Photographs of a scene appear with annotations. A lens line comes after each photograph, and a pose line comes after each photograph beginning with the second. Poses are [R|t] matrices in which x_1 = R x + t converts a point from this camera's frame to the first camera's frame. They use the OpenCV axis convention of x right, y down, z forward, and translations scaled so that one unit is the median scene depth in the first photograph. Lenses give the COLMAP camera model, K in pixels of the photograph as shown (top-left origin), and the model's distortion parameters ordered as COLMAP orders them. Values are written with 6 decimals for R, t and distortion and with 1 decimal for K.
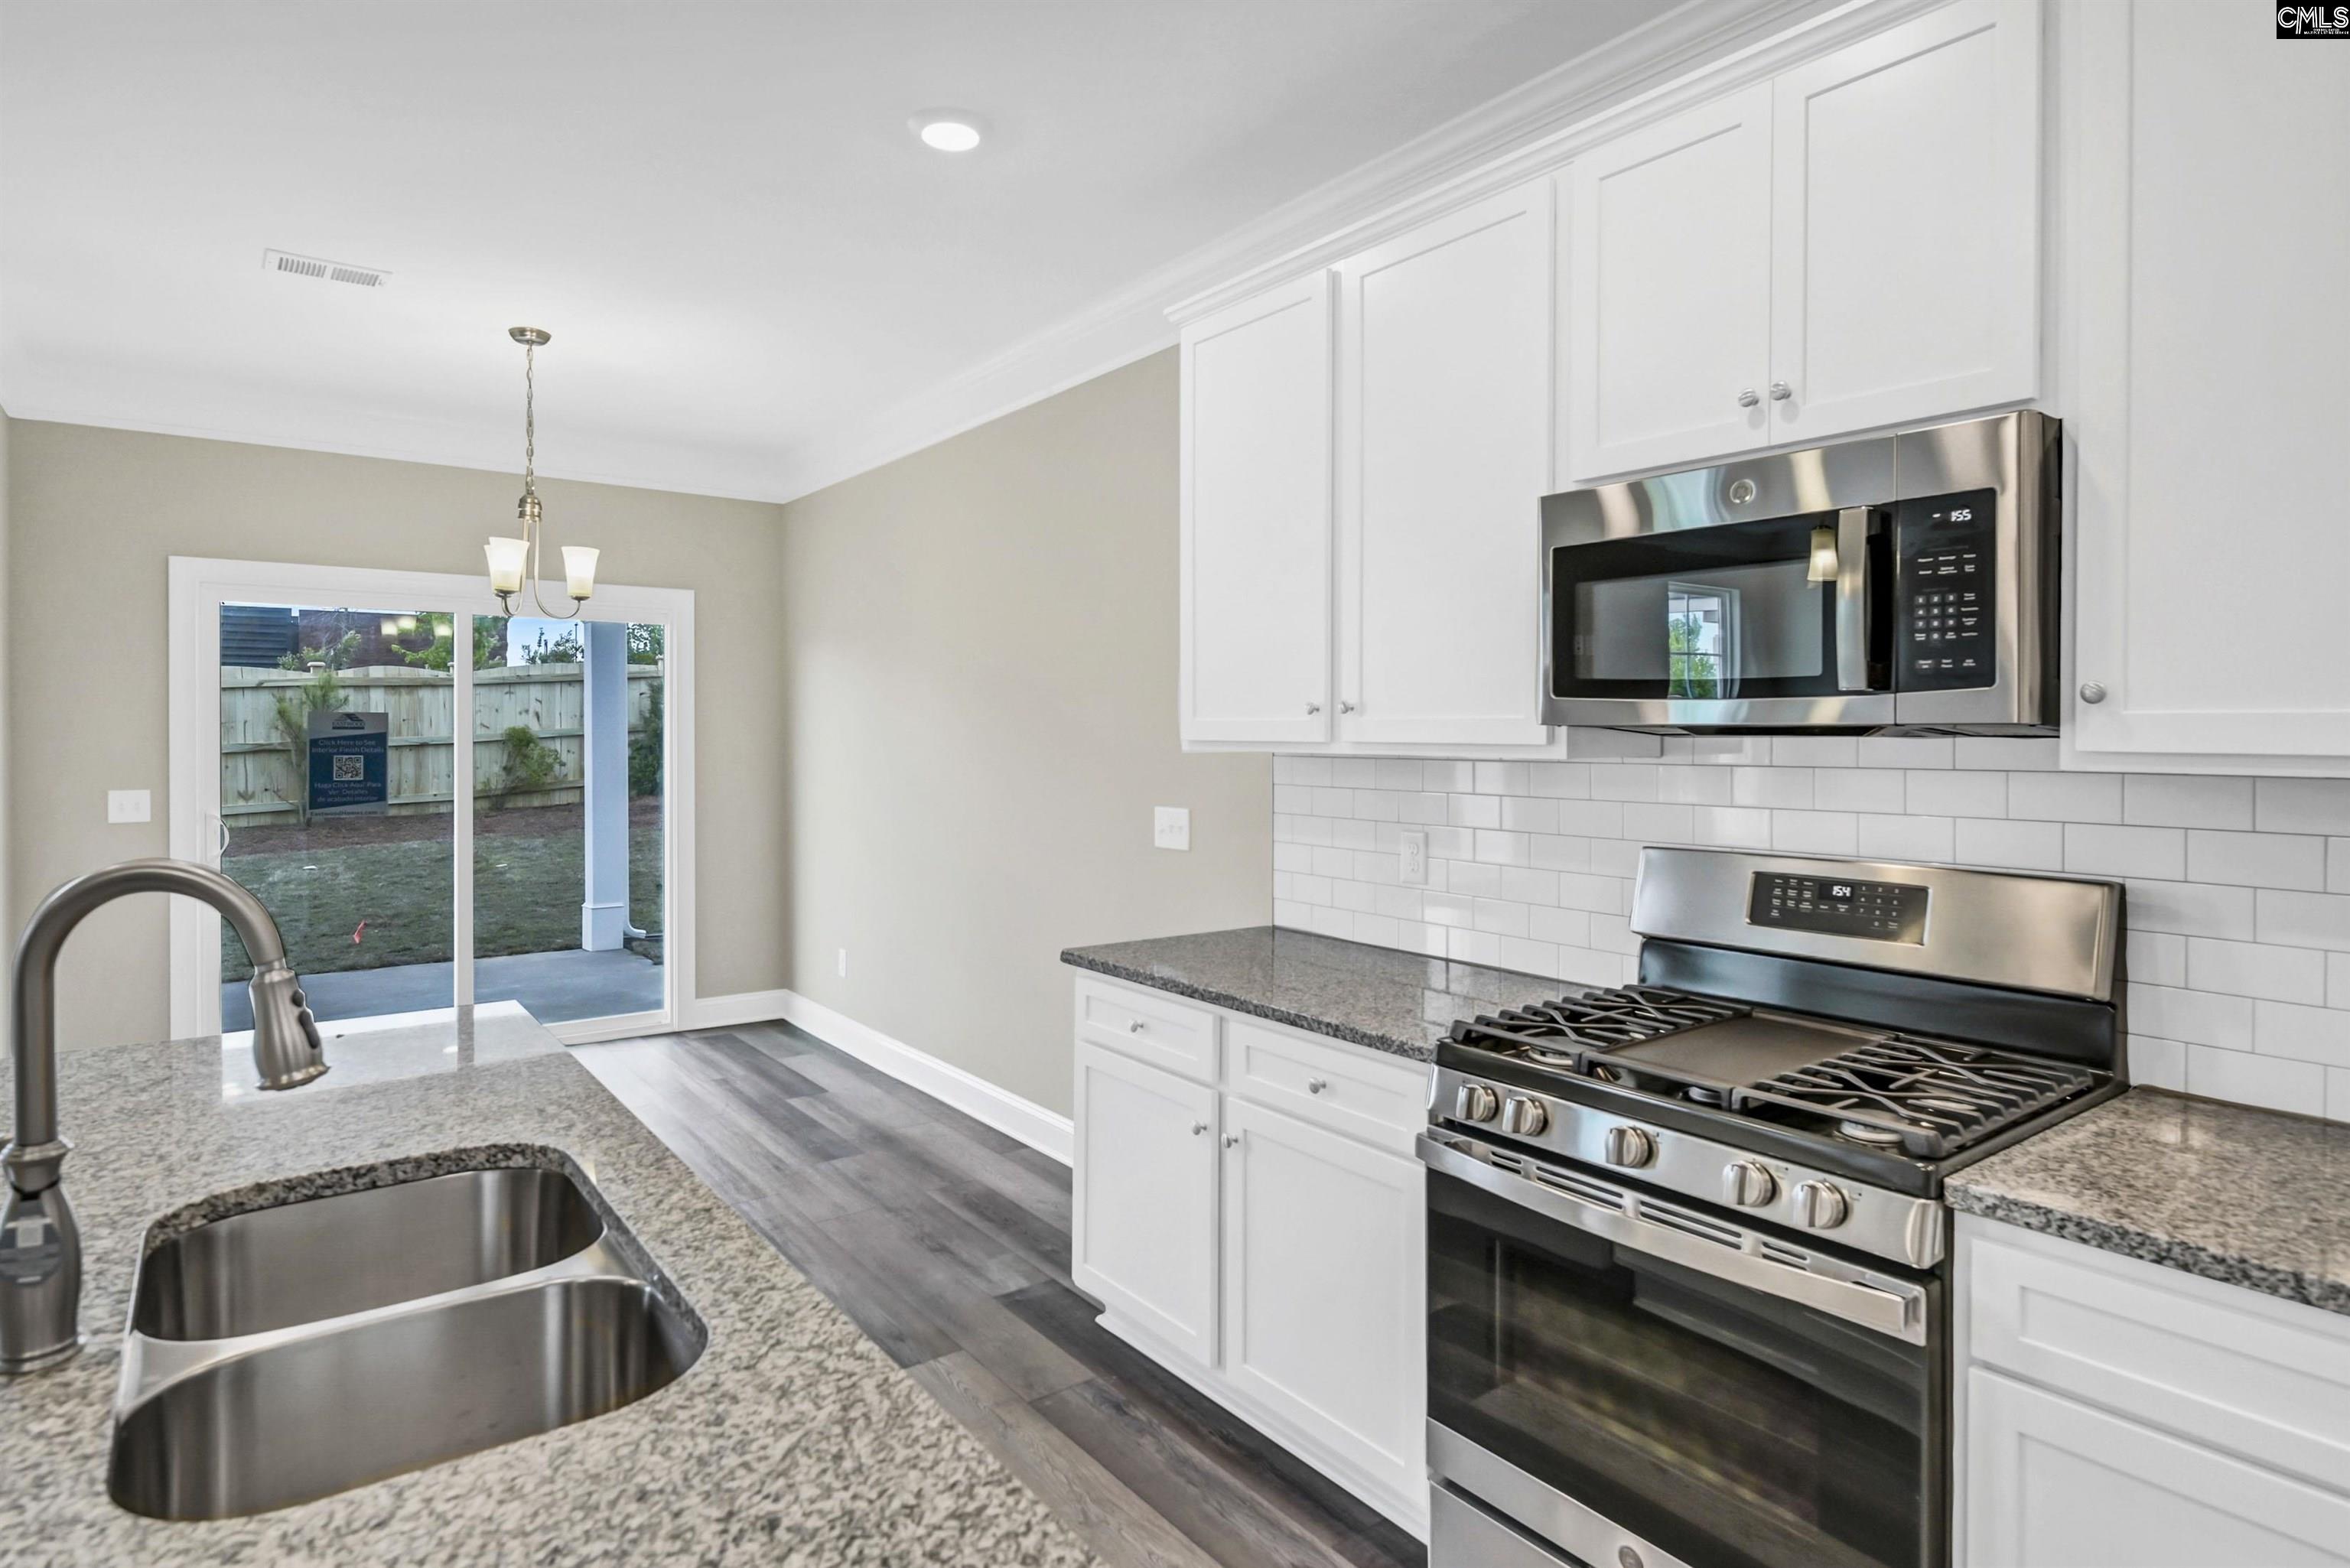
lens RADIAL K [[1272.0, 0, 1171.8], [0, 1272.0, 738.3], [0, 0, 1]] dist [0.011850, -0.012364]
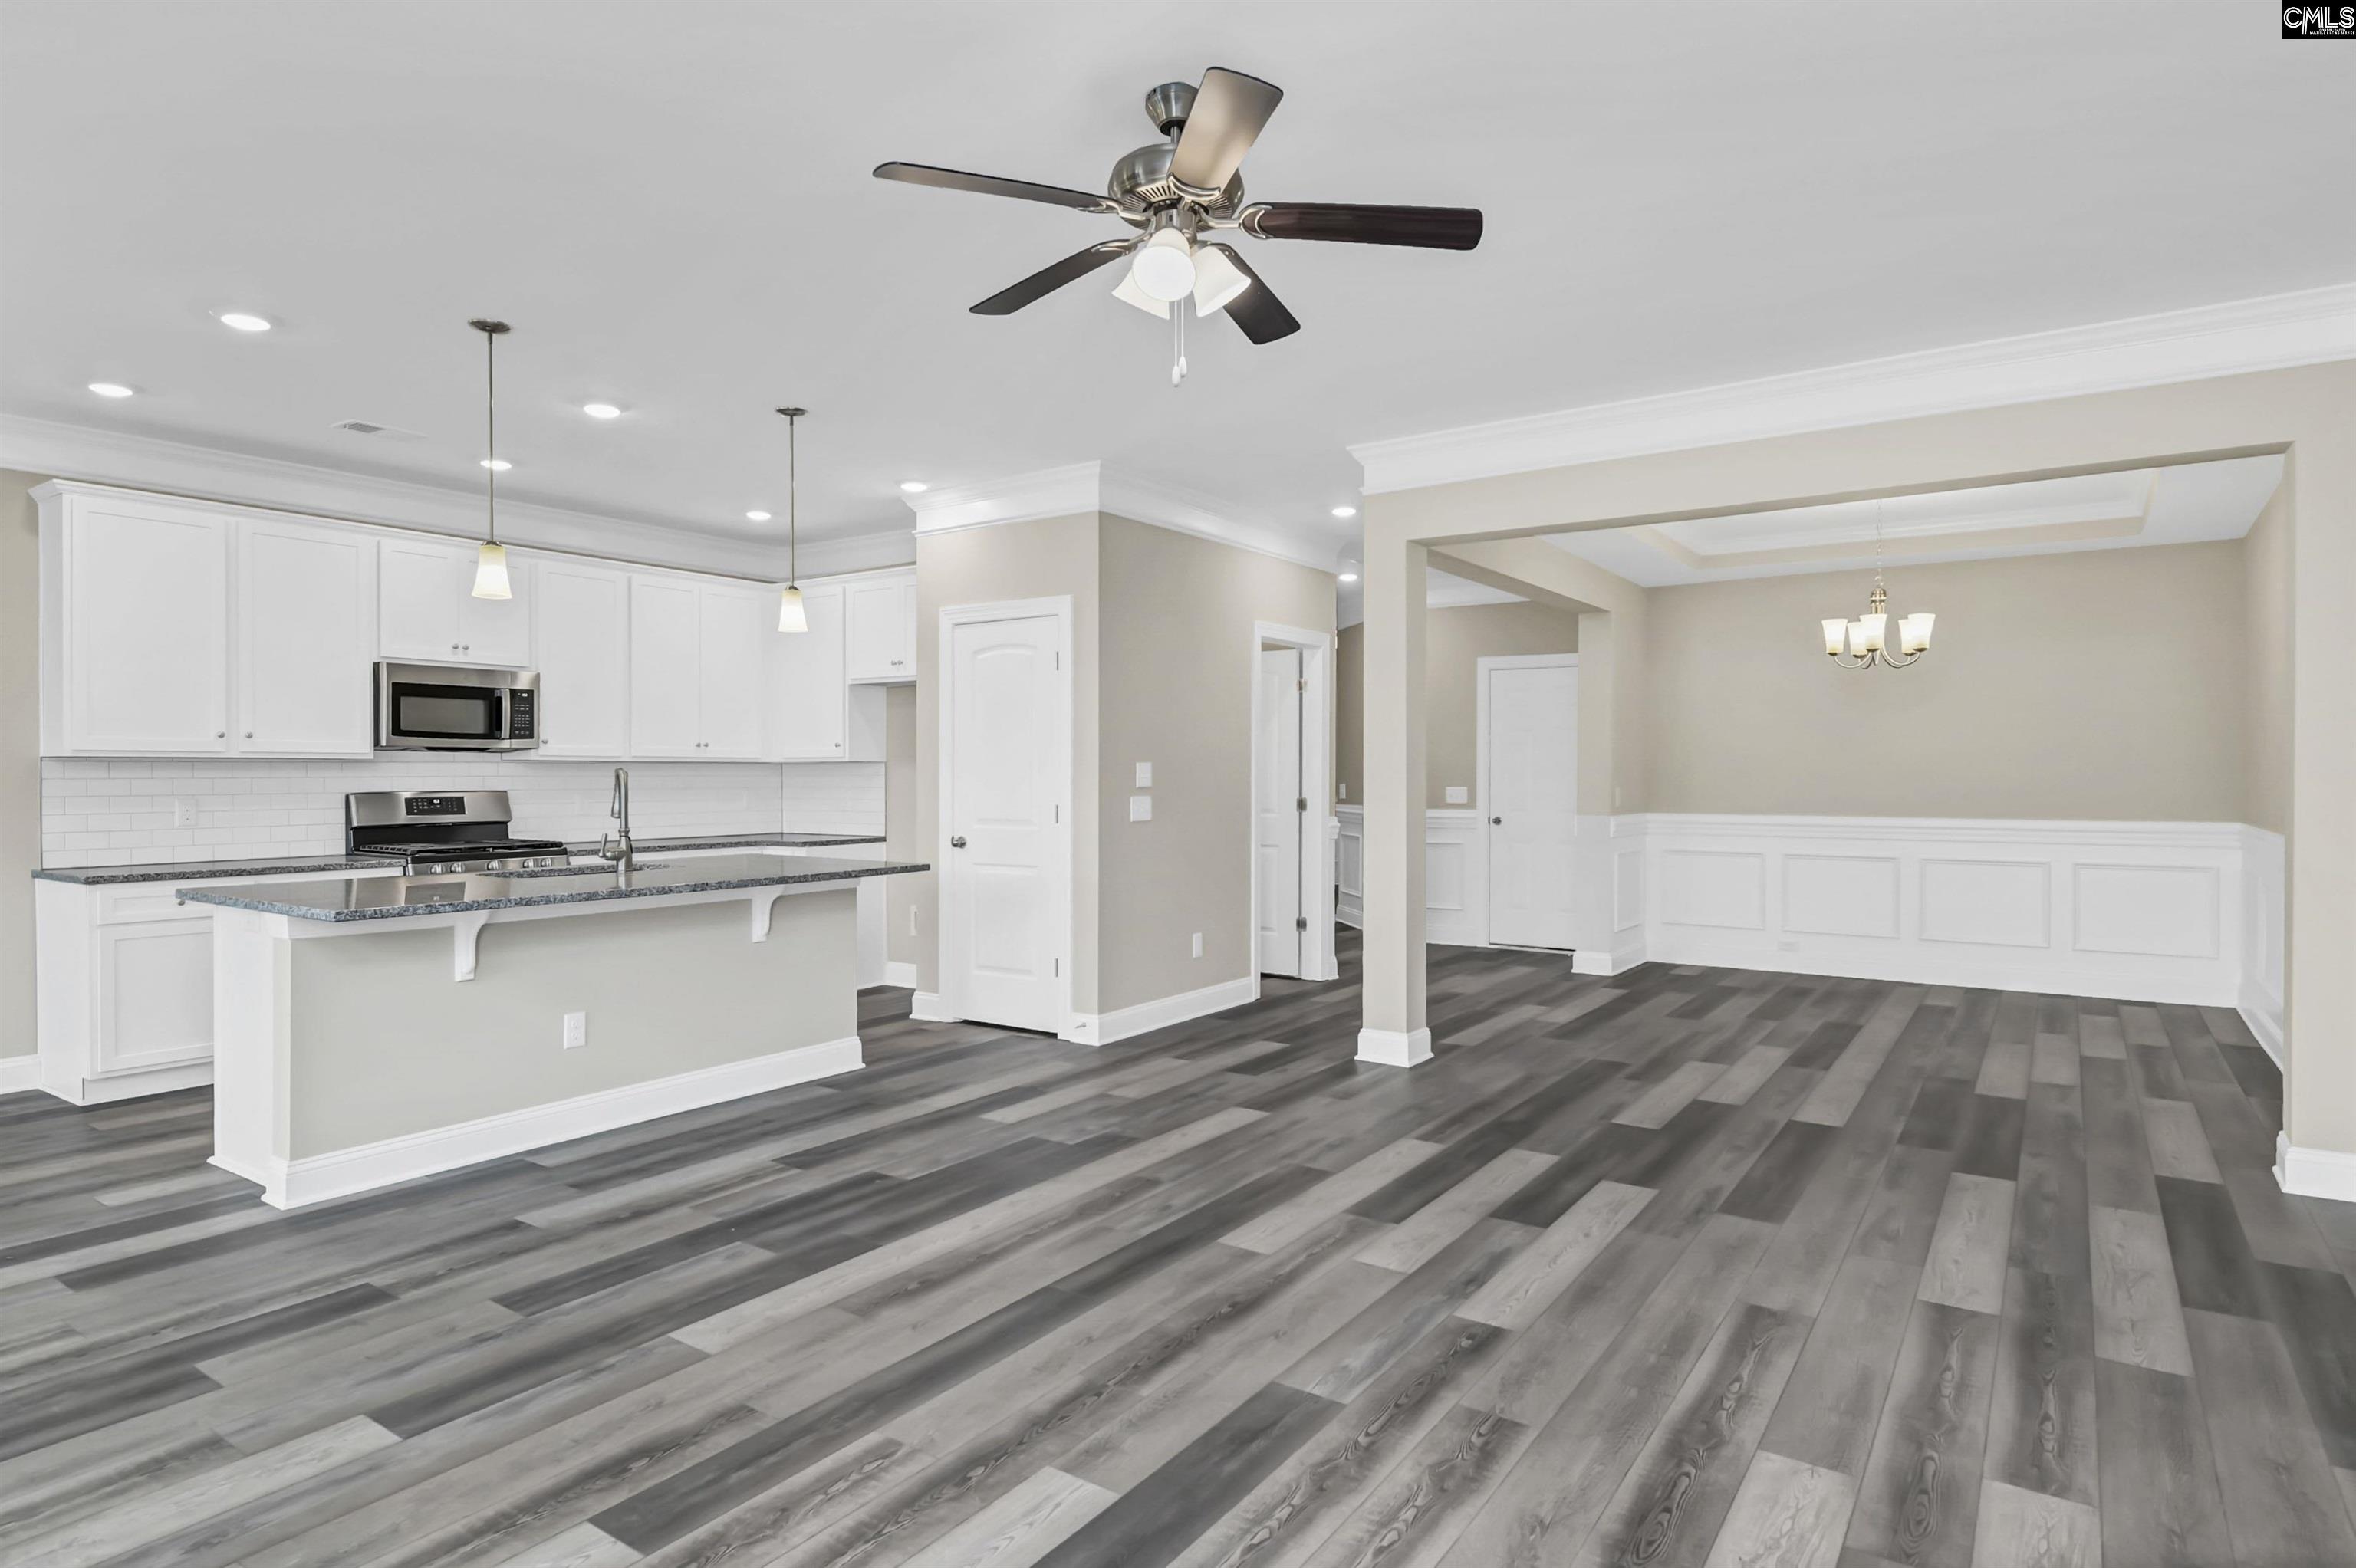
lens RADIAL K [[1283.9, 0, 1178.0], [0, 1283.9, 784.0], [0, 0, 1]] dist [0.003794, 0.000875]
pose [[-0.309192, -0.009894, 0.950948, -2.919248], [0.005381, 0.999912, 0.012153, 0.048288], [-0.950985, 0.008875, -0.309111, 0.240176]]
